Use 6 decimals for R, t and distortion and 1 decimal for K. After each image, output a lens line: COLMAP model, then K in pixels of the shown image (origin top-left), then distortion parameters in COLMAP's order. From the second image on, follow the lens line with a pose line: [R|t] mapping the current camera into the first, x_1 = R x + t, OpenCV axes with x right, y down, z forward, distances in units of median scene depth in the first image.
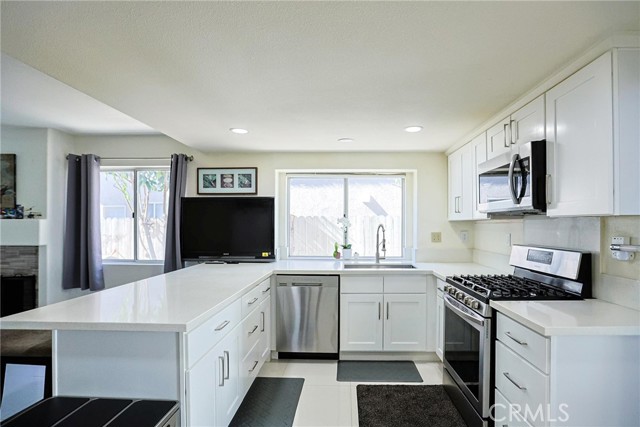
lens RADIAL K [[316.1, 0, 337.5], [0, 316.1, 226.7], [0, 0, 1]] dist [-0.045713, 0.014032]
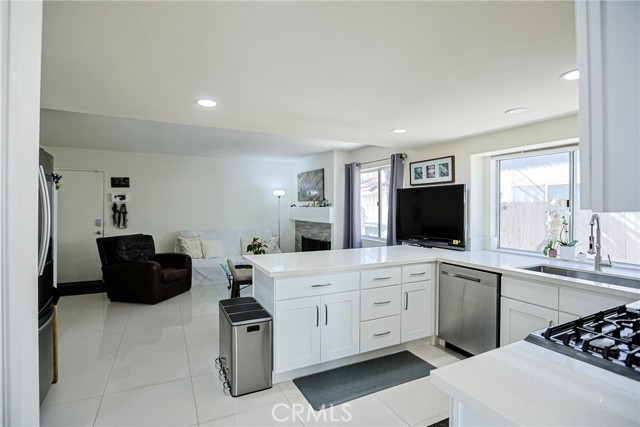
lens RADIAL K [[316.1, 0, 313.2], [0, 316.1, 204.6], [0, 0, 1]] dist [-0.045713, 0.014032]
pose [[0.459651, -0.007164, -0.888071, 0.434840], [-0.008152, 0.999891, -0.012285, -0.015276], [0.888062, 0.012887, 0.459543, 0.142632]]
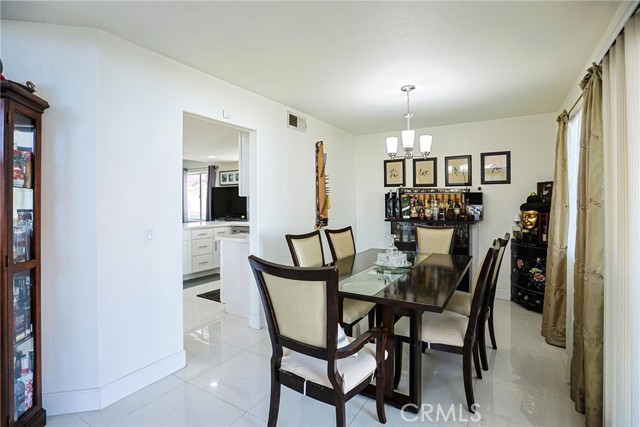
lens RADIAL K [[316.1, 0, 311.0], [0, 316.1, 200.3], [0, 0, 1]] dist [-0.045713, 0.014032]
pose [[0.853786, -0.008531, -0.520555, 1.060419], [0.005497, 0.999958, -0.007371, 0.006421], [0.520596, 0.003432, 0.853796, -0.371772]]
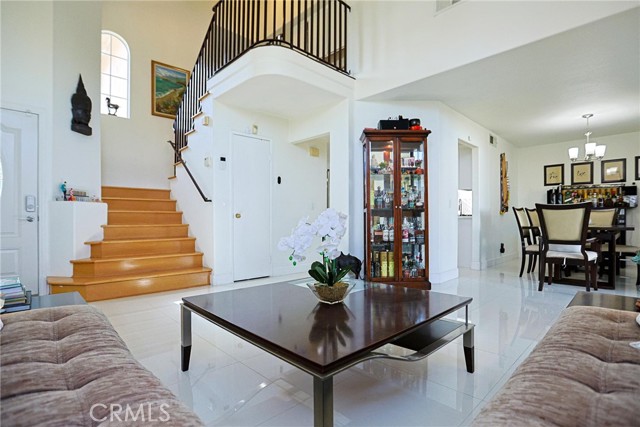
lens RADIAL K [[316.1, 0, 319.0], [0, 316.1, 221.1], [0, 0, 1]] dist [-0.045713, 0.014032]
pose [[0.702838, -0.000330, -0.711350, 0.968710], [0.005233, 0.999975, 0.004706, 0.132878], [0.711331, -0.007030, 0.702822, -1.246203]]
